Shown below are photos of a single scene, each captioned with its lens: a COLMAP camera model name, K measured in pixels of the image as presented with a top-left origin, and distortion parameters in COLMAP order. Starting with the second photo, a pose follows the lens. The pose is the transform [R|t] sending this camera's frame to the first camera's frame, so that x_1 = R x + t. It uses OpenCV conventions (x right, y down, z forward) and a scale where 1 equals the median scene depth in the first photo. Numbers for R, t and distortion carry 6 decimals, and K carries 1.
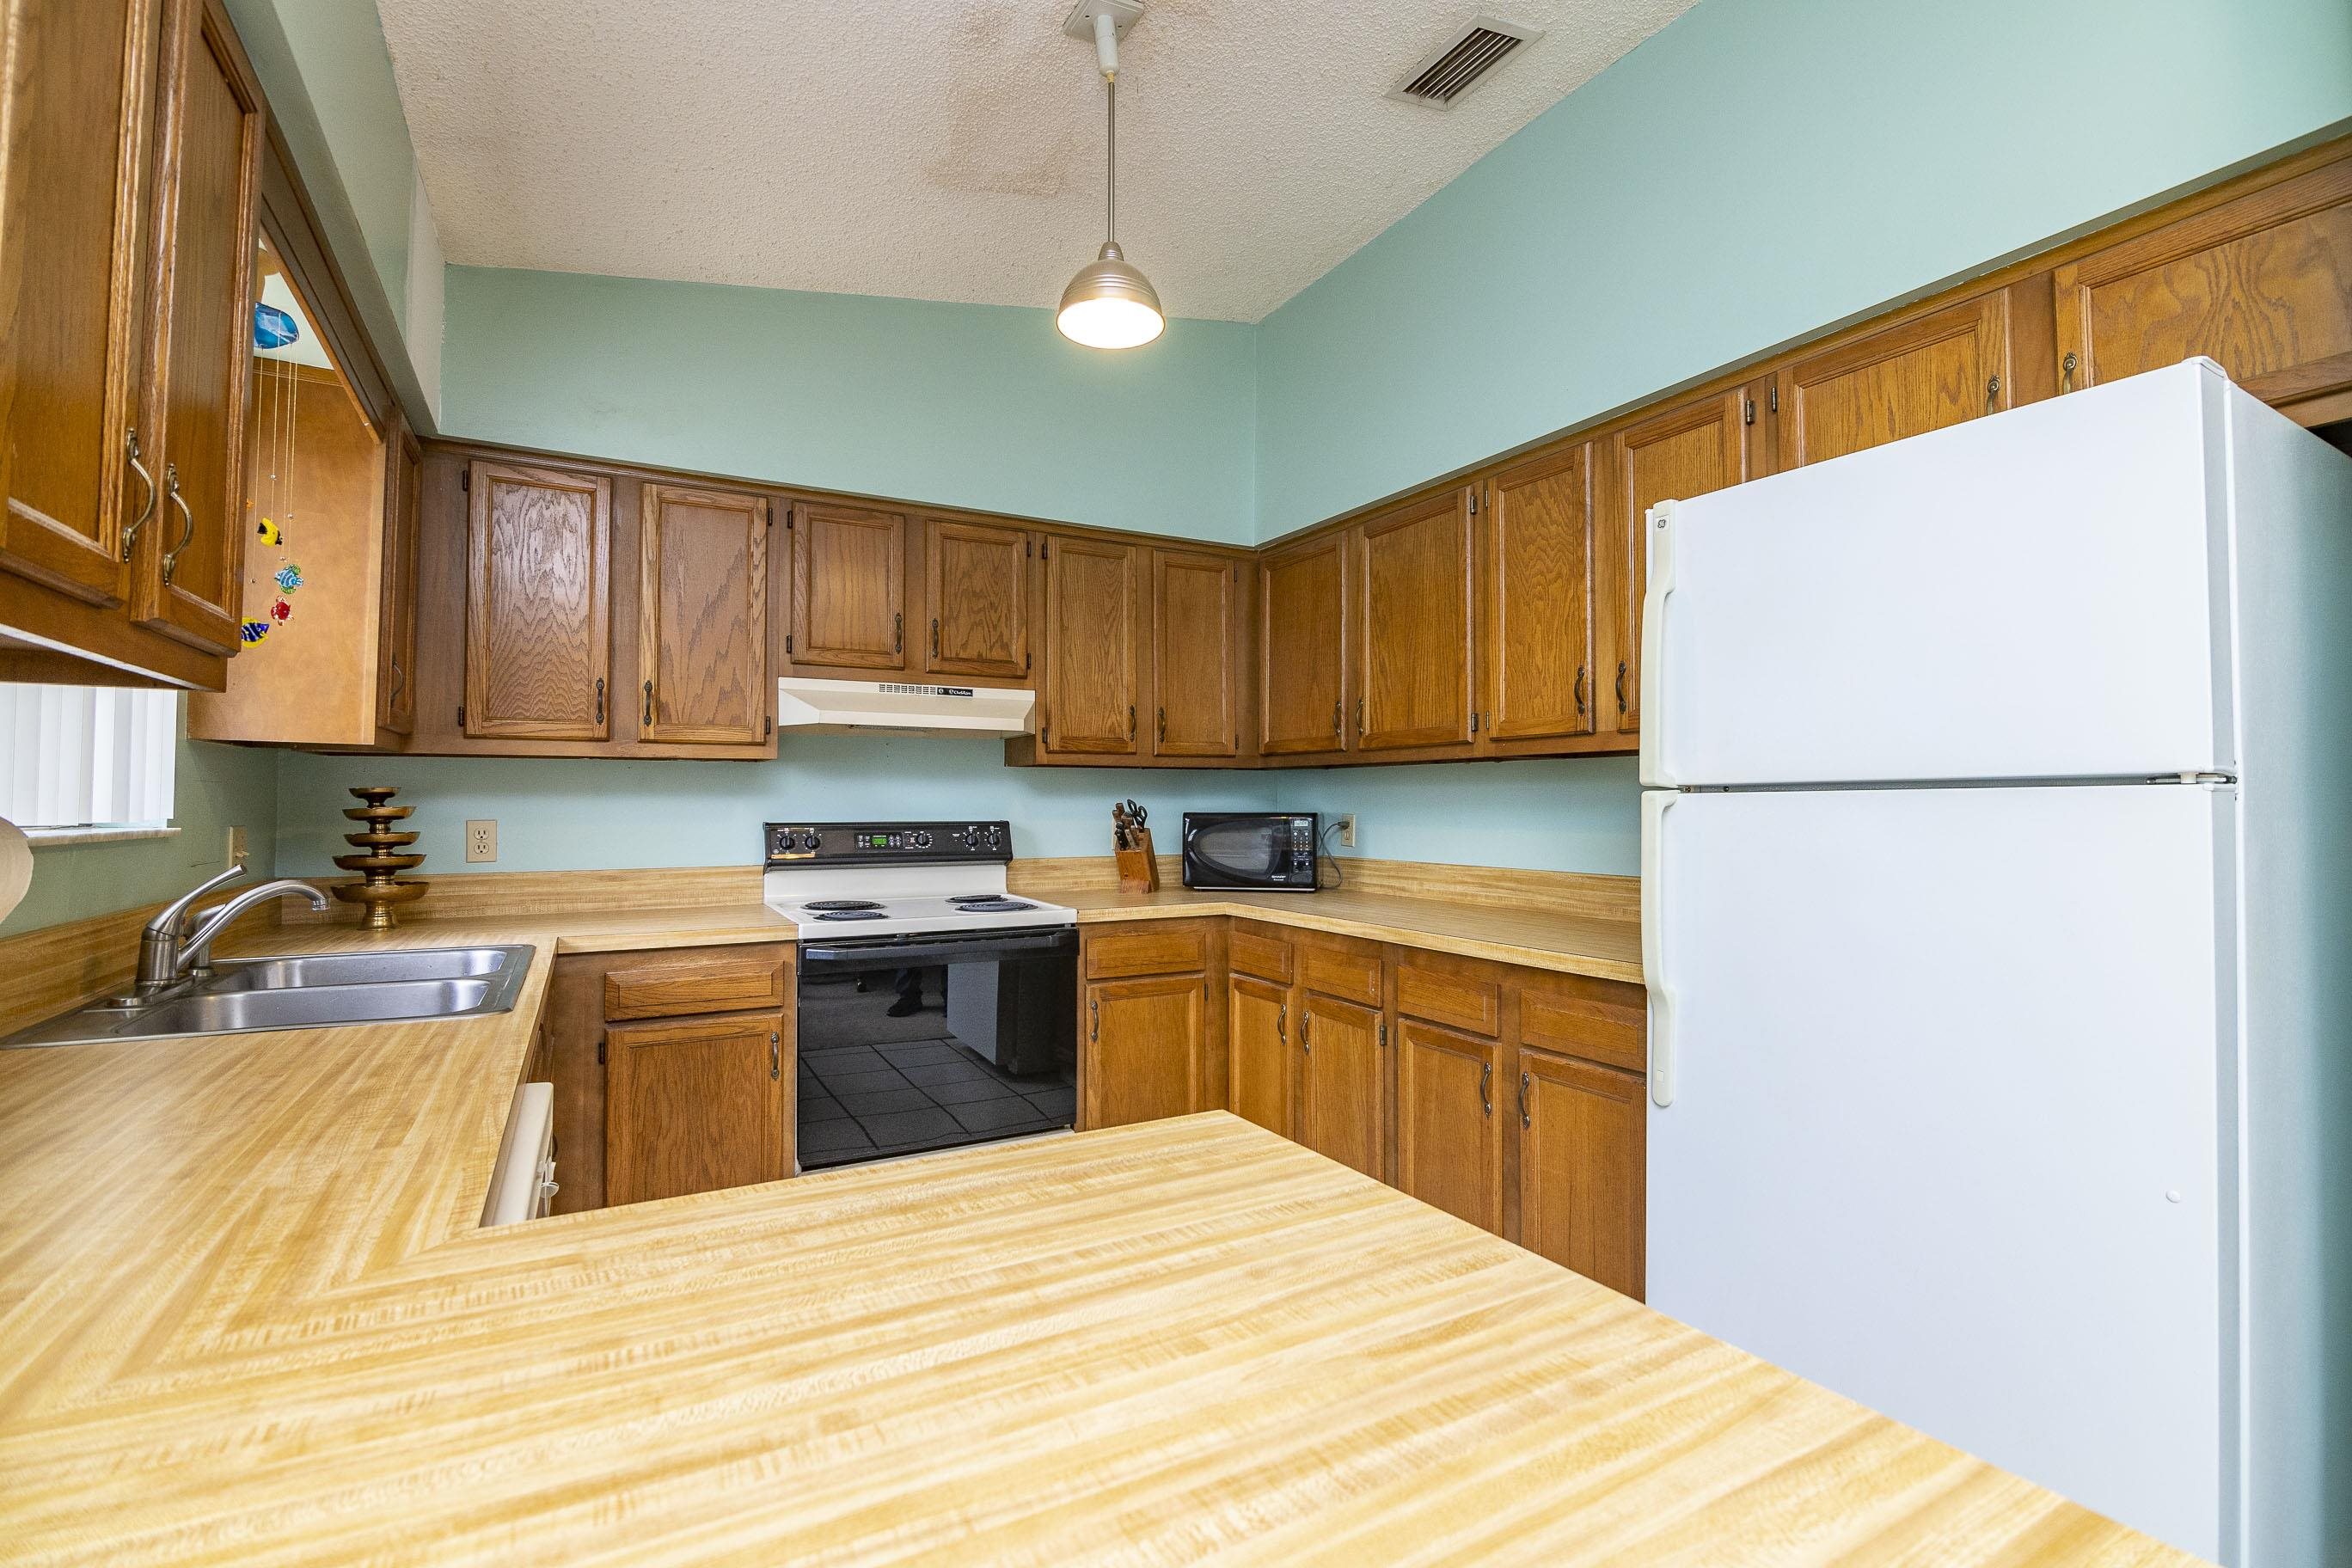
lens RADIAL K [[1039.7, 0, 1105.8], [0, 1039.7, 797.0], [0, 0, 1]] dist [-0.010361, -0.003561]
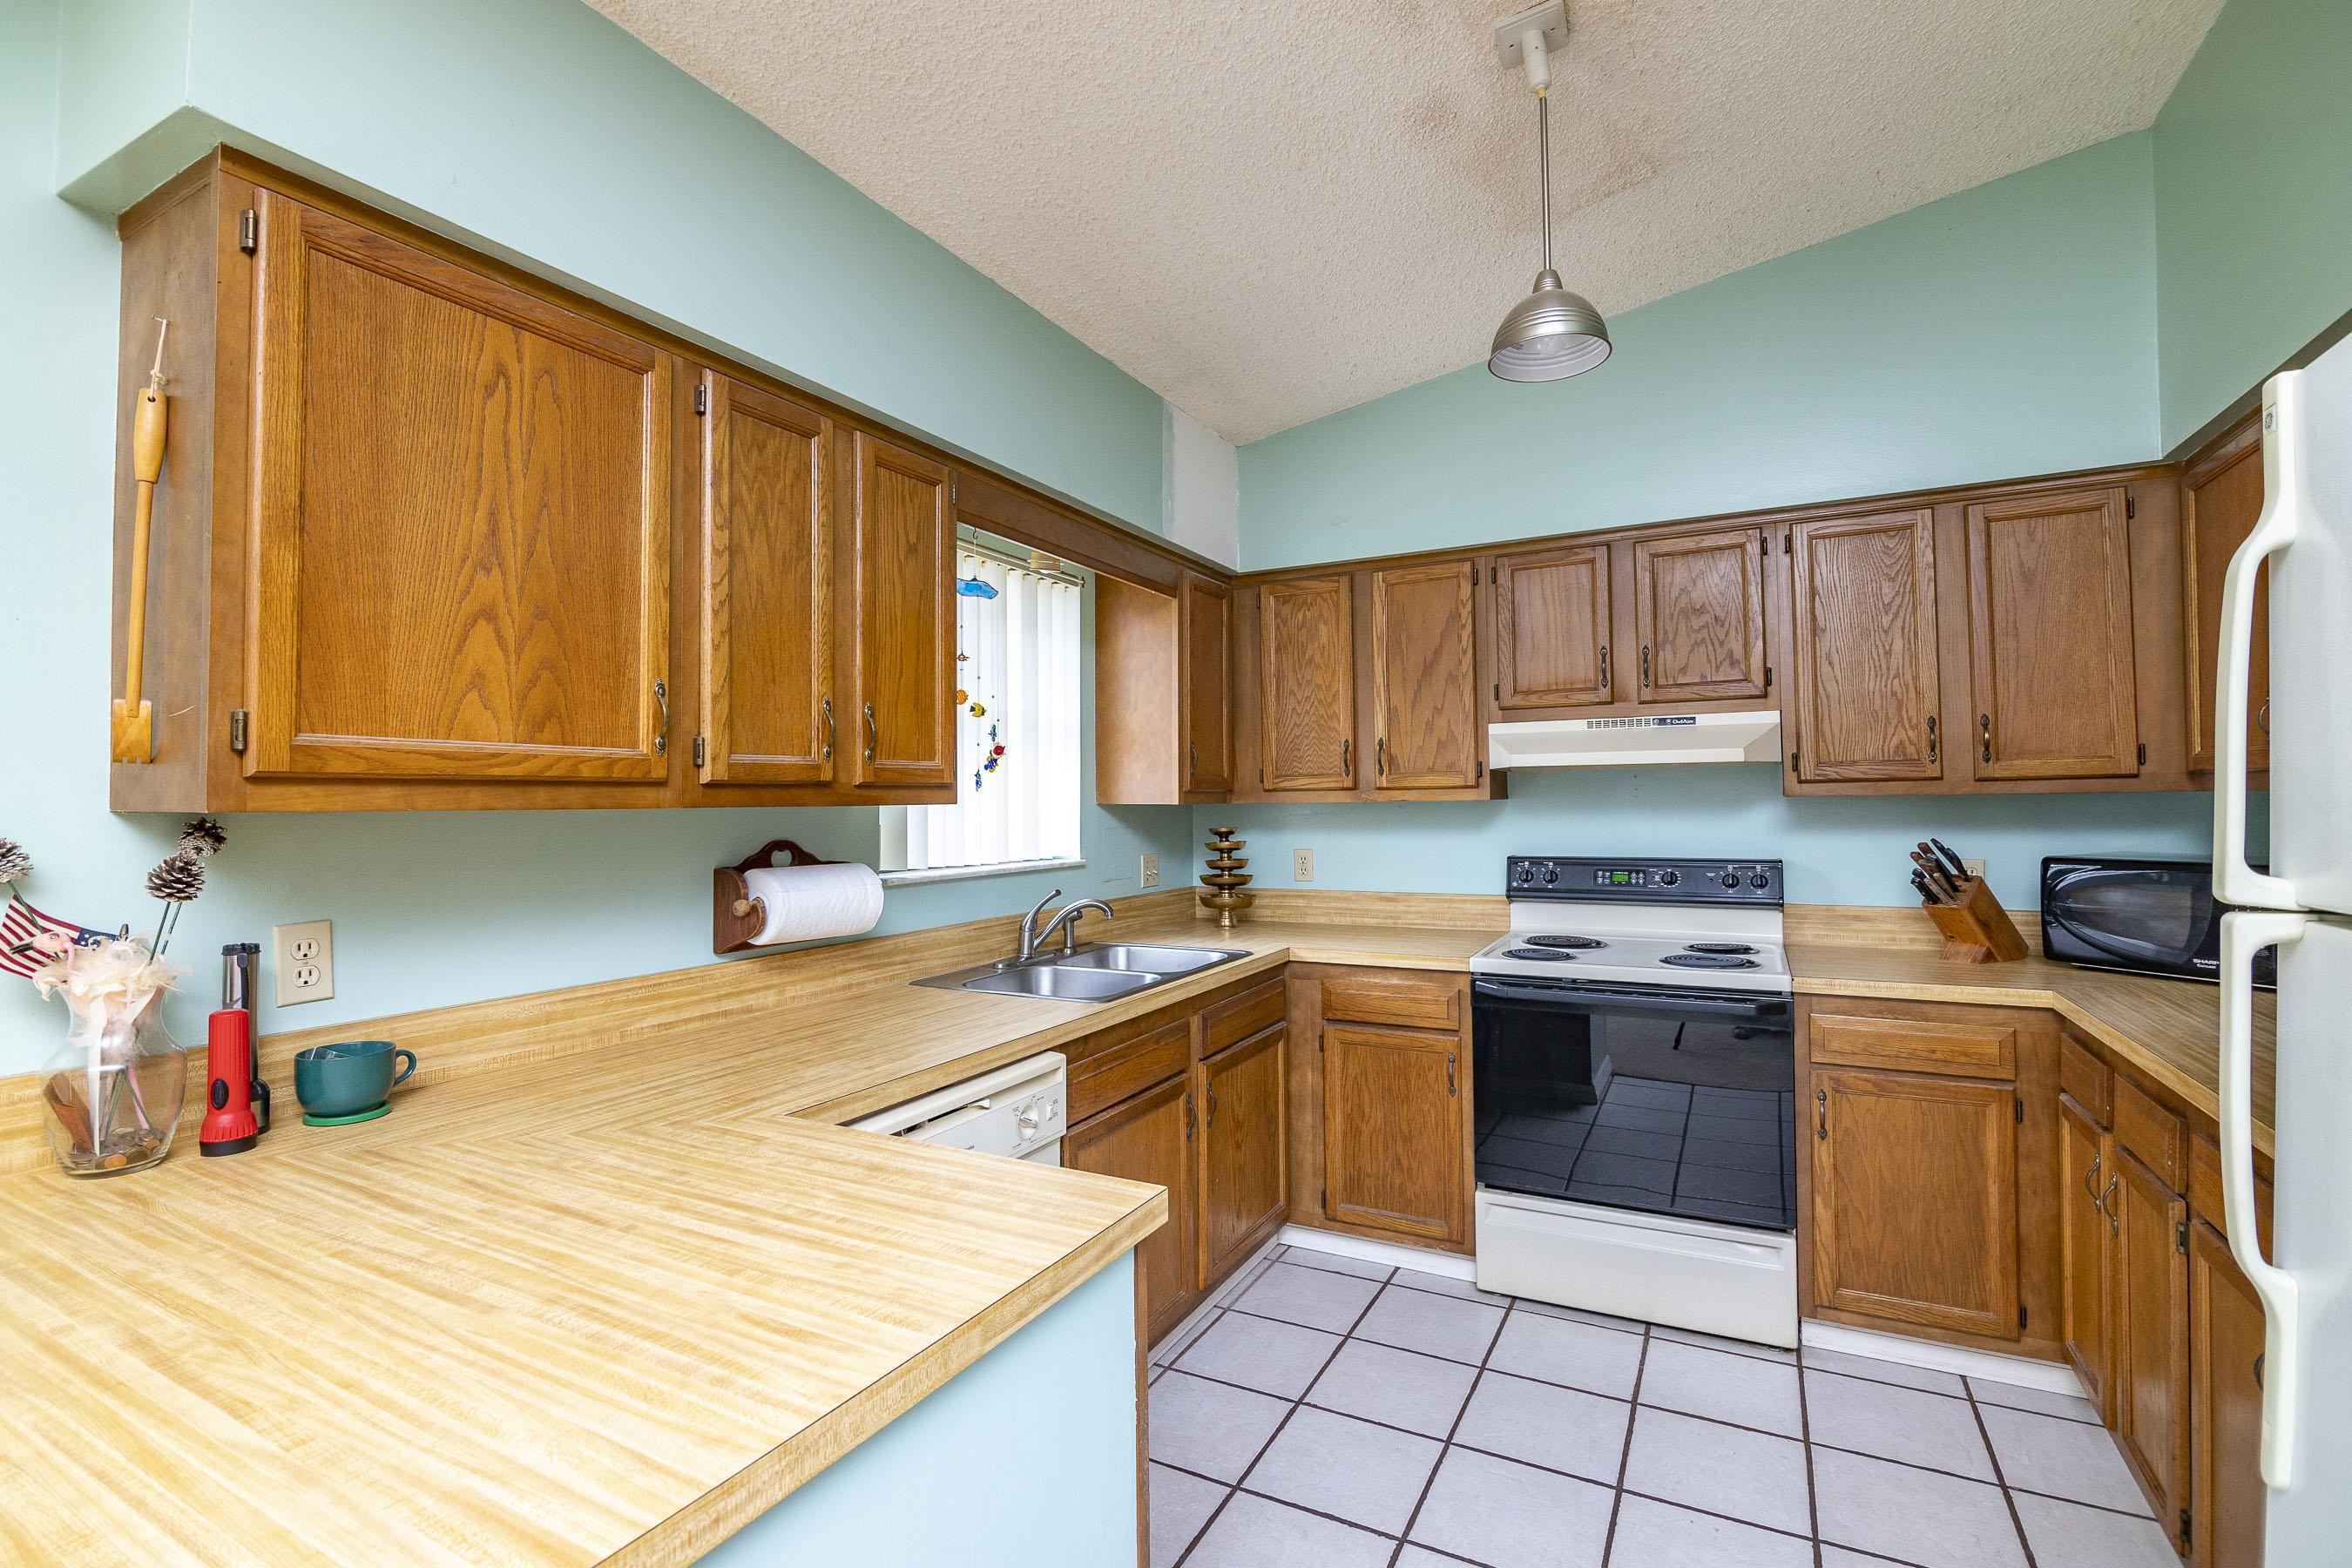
lens RADIAL K [[1039.7, 0, 1194.9], [0, 1039.7, 795.0], [0, 0, 1]] dist [-0.010361, -0.003561]
pose [[0.568714, -0.012358, -0.822443, 0.449396], [0.022088, 0.999756, 0.000251, -0.055361], [0.822239, -0.018309, 0.568848, 0.157070]]
